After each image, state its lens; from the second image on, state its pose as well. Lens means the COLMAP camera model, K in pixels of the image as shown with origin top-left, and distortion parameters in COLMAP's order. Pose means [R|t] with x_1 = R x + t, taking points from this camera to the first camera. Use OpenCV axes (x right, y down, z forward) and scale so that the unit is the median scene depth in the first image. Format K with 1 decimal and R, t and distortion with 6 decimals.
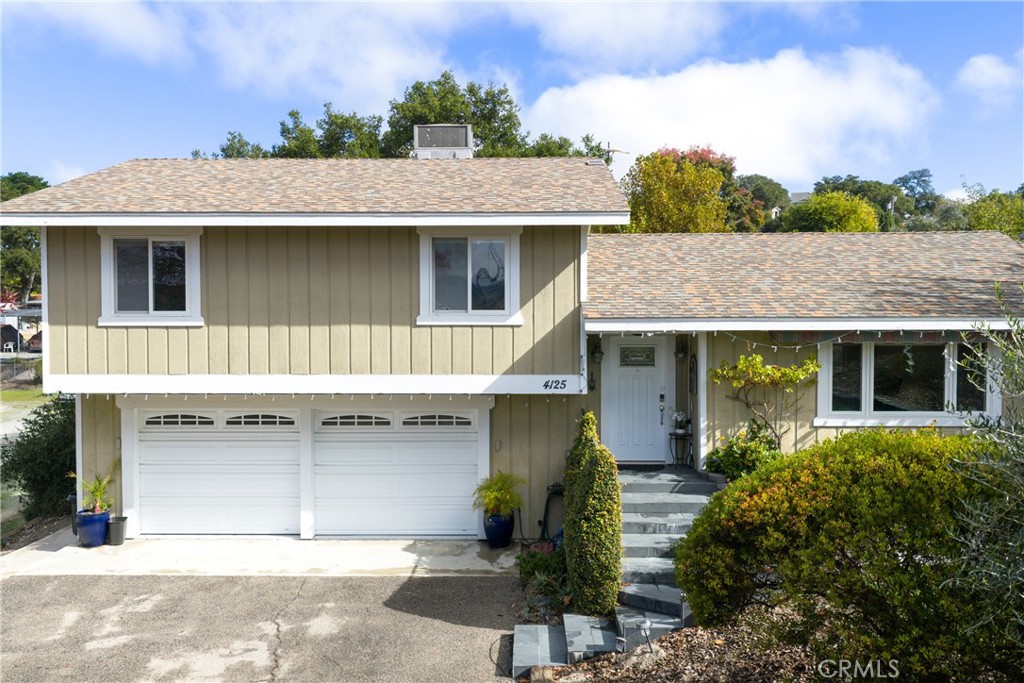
lens RADIAL K [[851.0, 0, 512.0], [0, 851.0, 341.5], [0, 0, 1]] dist [0.000409, -0.007303]
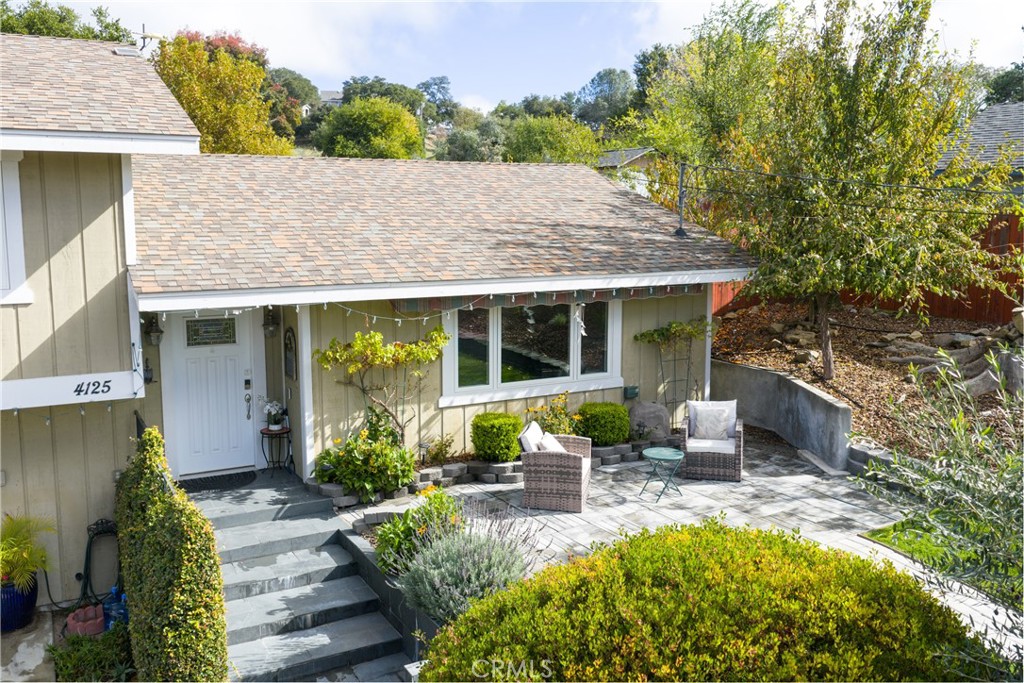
lens RADIAL K [[869.7, 0, 502.9], [0, 869.7, 328.9], [0, 0, 1]] dist [0.007306, -0.006535]
pose [[0.867033, -0.062883, 0.494267, -0.006432], [0.013097, 0.994537, 0.103555, -0.063198], [-0.498079, -0.083312, 0.863120, 0.238106]]
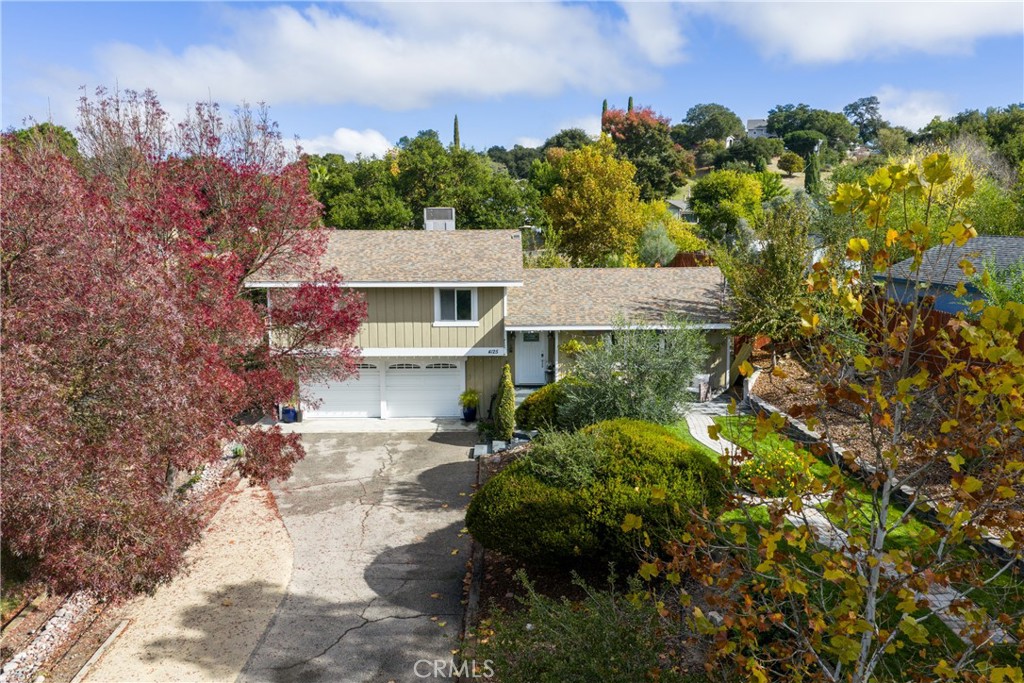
lens RADIAL K [[851.0, 0, 512.0], [0, 851.0, 341.5], [0, 0, 1]] dist [0.000409, -0.007303]
pose [[0.999557, -0.007280, 0.028864, 0.034513], [0.004197, 0.994414, 0.105470, -0.219972], [-0.029470, -0.105303, 0.994003, -1.296787]]
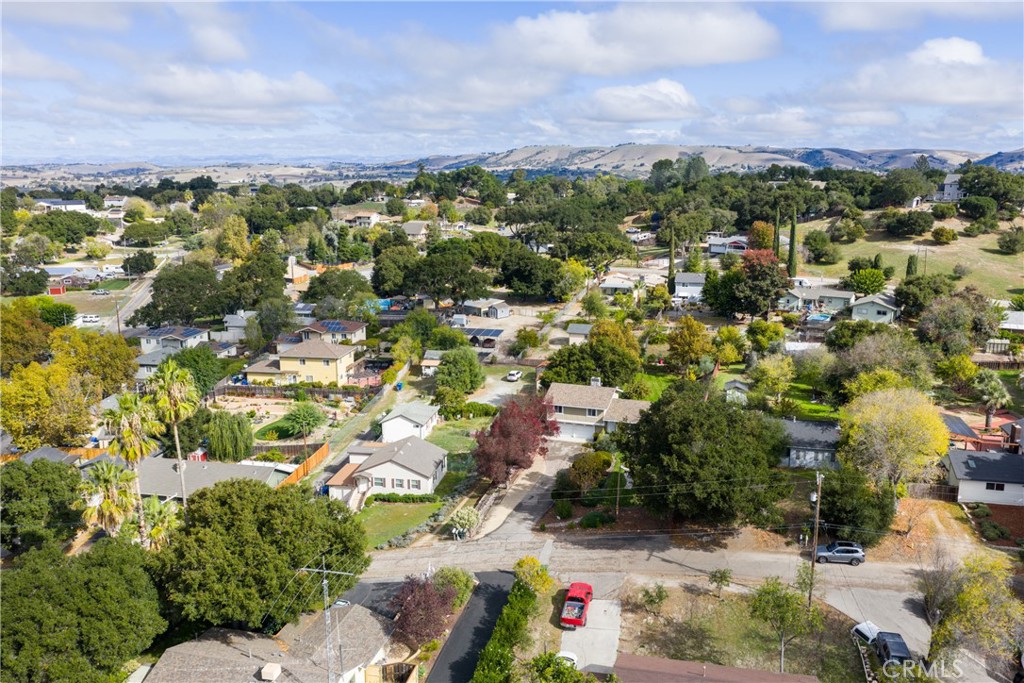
lens RADIAL K [[851.0, 0, 512.0], [0, 851.0, 341.5], [0, 0, 1]] dist [0.000409, -0.007303]
pose [[0.948357, 0.063264, -0.310833, 1.950426], [-0.007162, 0.983931, 0.178408, -2.475947], [0.317124, -0.166968, 0.933570, -7.770784]]
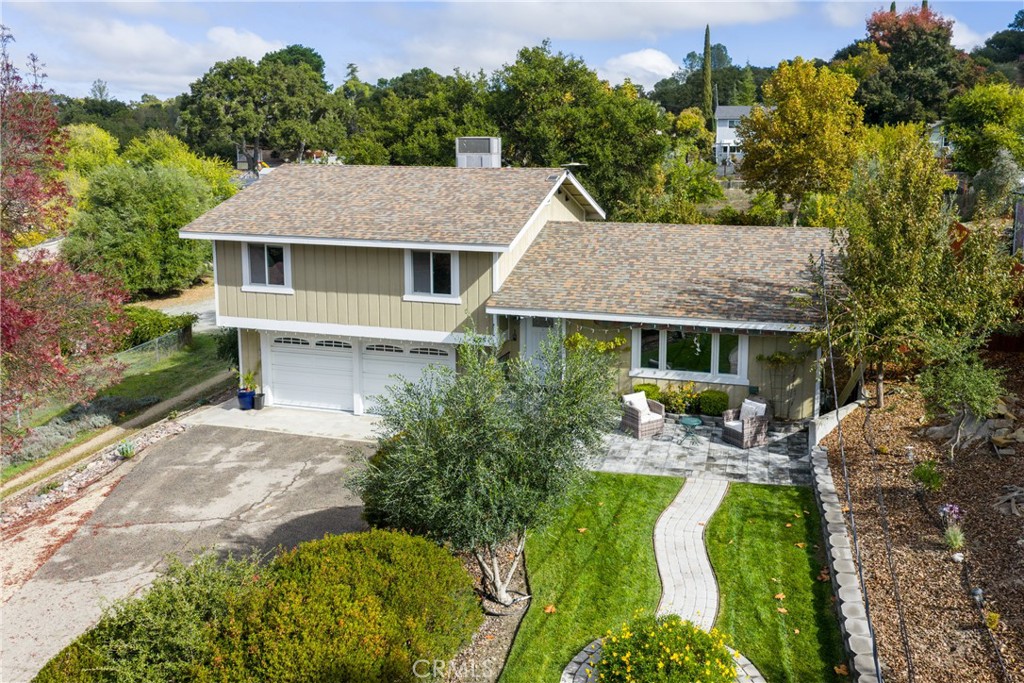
lens RADIAL K [[879.8, 0, 560.4], [0, 879.8, 276.6], [0, 0, 1]] dist [-0.000770, 0.002931]
pose [[0.966203, 0.044369, -0.253935, 0.633564], [-0.014202, 0.992742, 0.119421, -0.280462], [0.257391, -0.111779, 0.959820, -0.604109]]
